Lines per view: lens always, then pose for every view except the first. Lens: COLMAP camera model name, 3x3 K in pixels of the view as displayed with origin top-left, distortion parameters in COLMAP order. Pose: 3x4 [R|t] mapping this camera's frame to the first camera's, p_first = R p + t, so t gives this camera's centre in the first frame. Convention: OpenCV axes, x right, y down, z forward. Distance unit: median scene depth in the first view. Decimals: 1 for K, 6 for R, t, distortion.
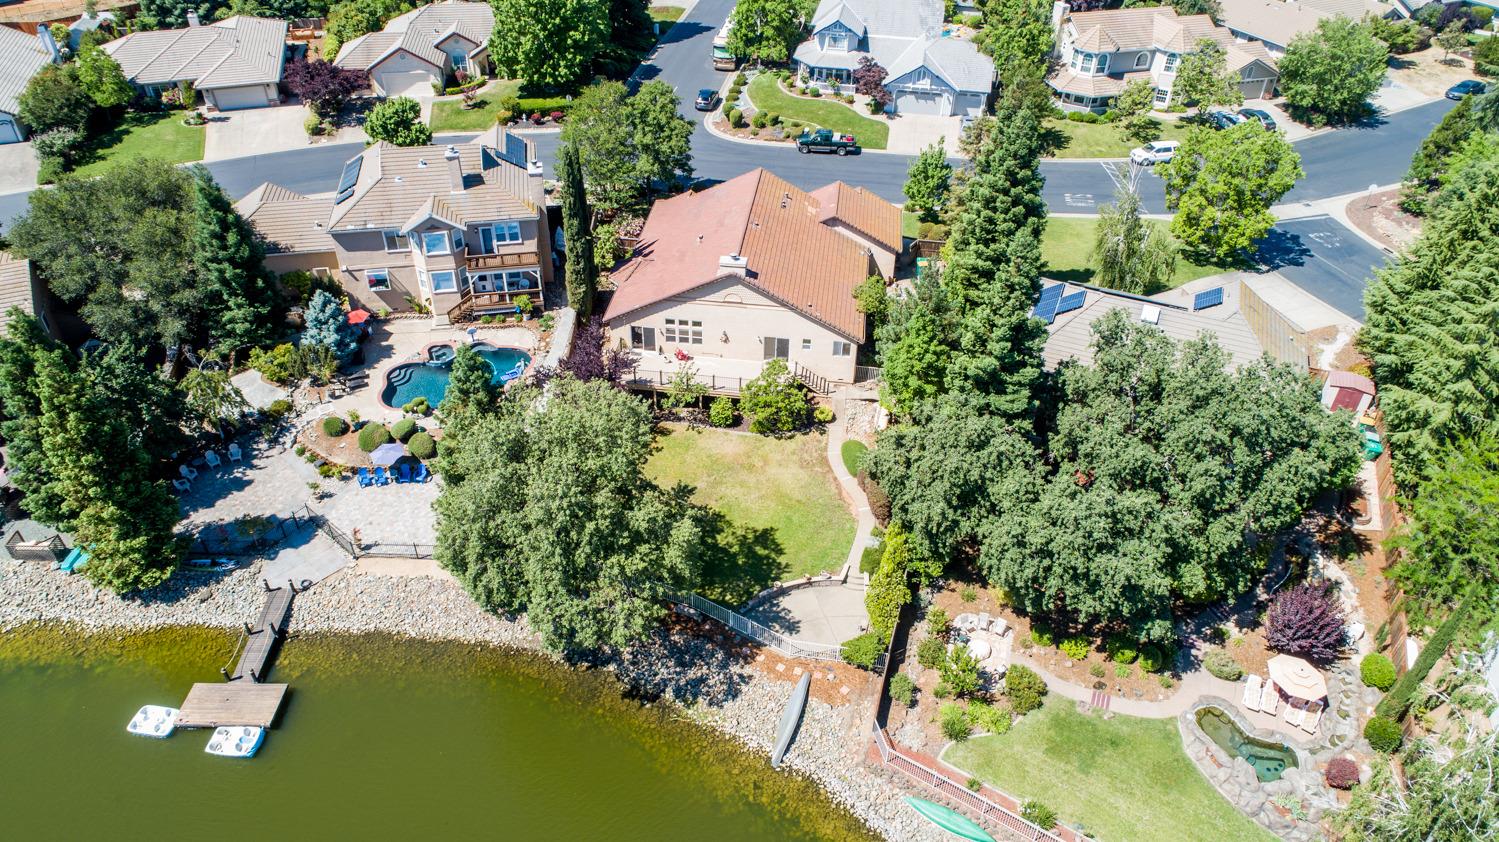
lens RADIAL K [[1003.4, 0, 749.5], [0, 1003.4, 421.0], [0, 0, 1]] dist [-0.010807, 0.005271]
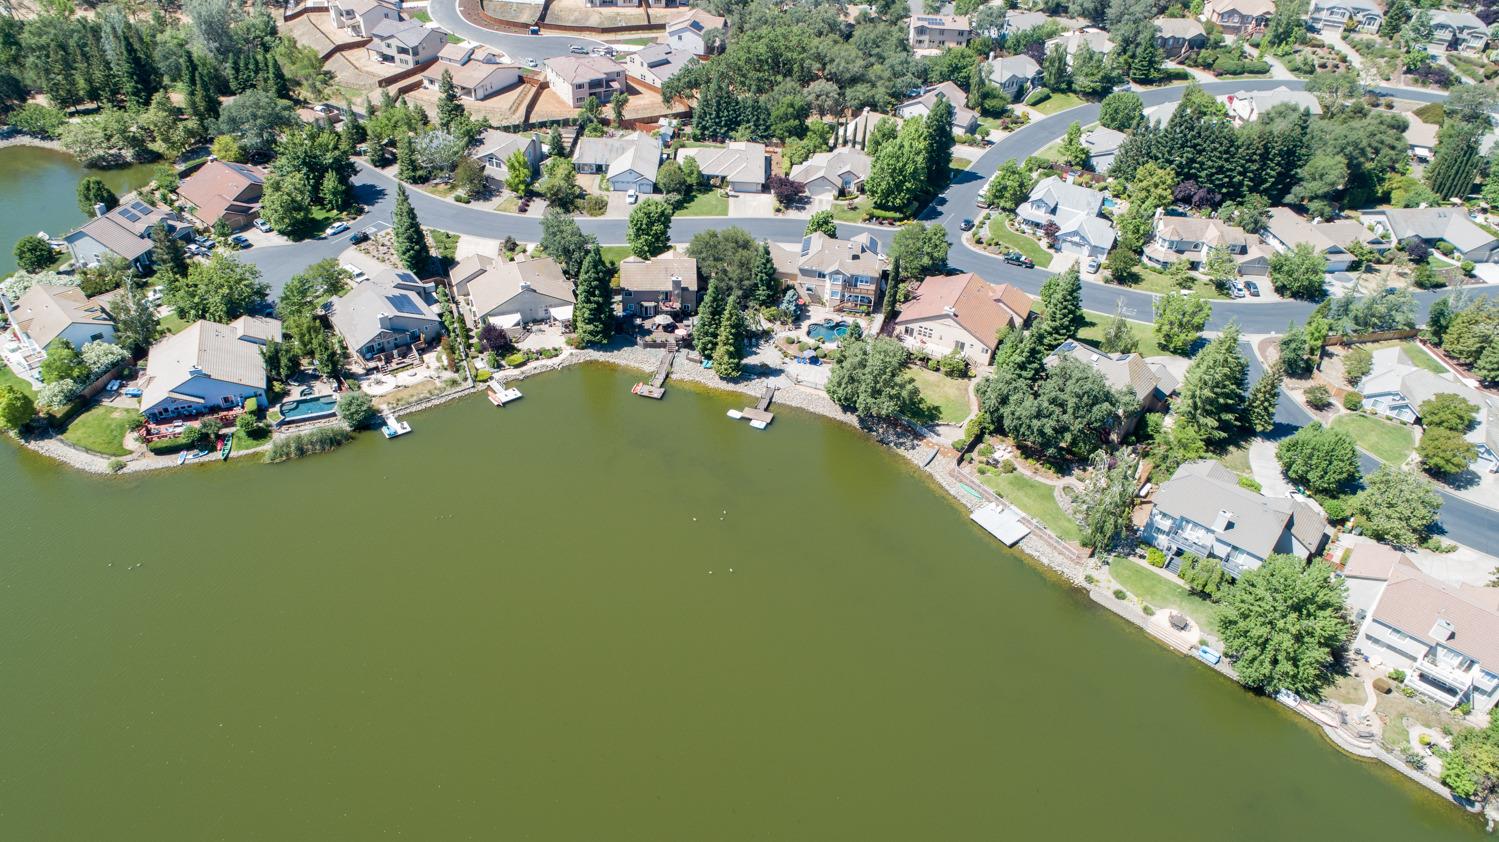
lens RADIAL K [[1003.4, 0, 749.5], [0, 1003.4, 421.0], [0, 0, 1]] dist [-0.010807, 0.005271]
pose [[0.947054, 0.218171, -0.235561, 0.151951], [-0.222248, 0.974944, 0.009442, 0.194797], [0.231719, 0.043411, 0.971814, -1.484556]]
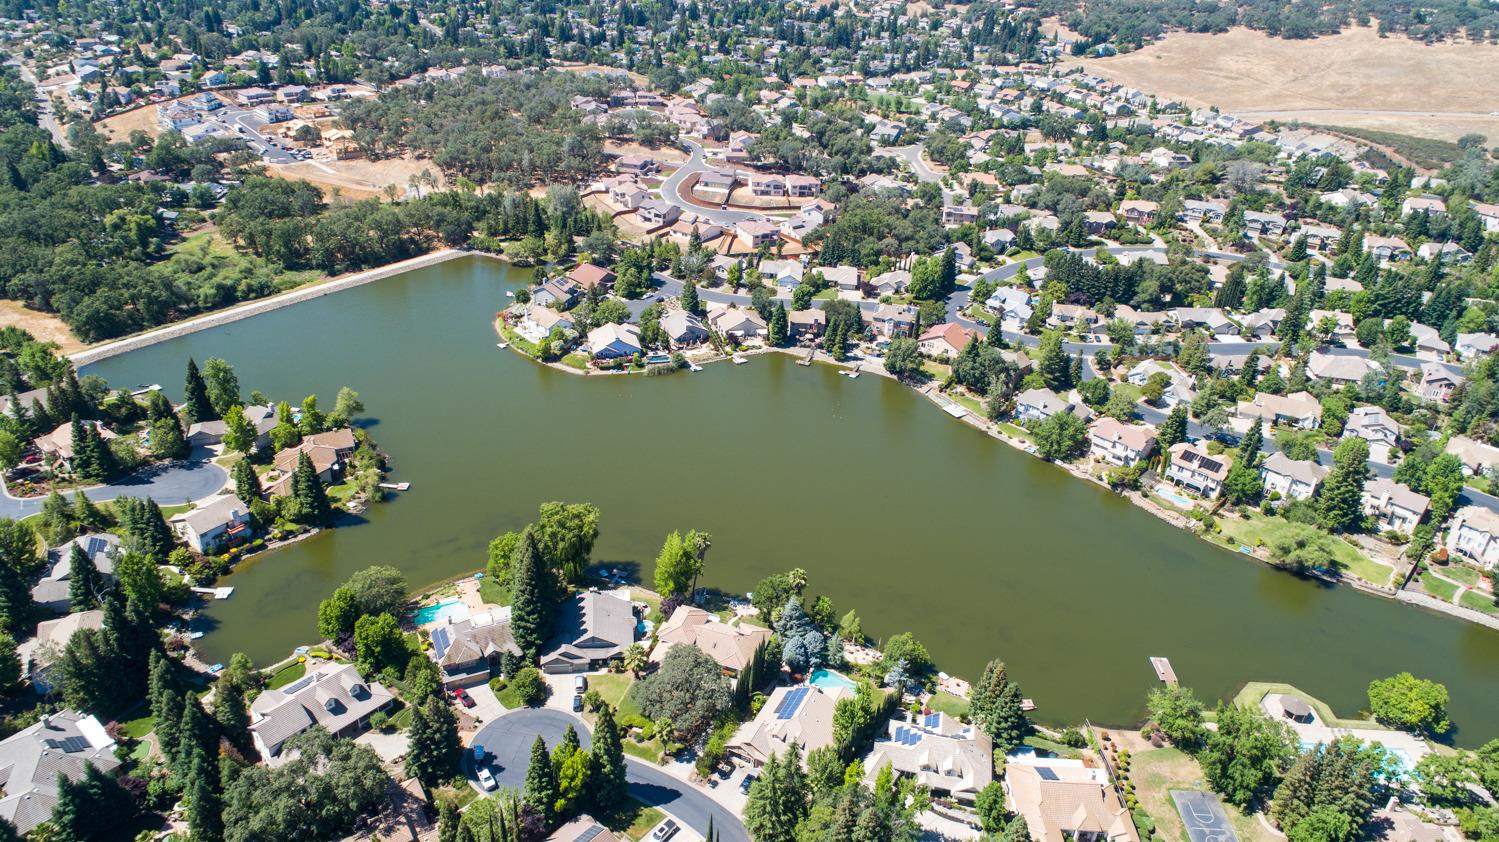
lens RADIAL K [[1003.4, 0, 749.5], [0, 1003.4, 421.0], [0, 0, 1]] dist [-0.010807, 0.005271]
pose [[0.915601, 0.218292, -0.337675, 0.918547], [-0.276585, 0.951479, -0.134867, 1.250052], [0.291850, 0.216880, 0.931551, -4.089079]]
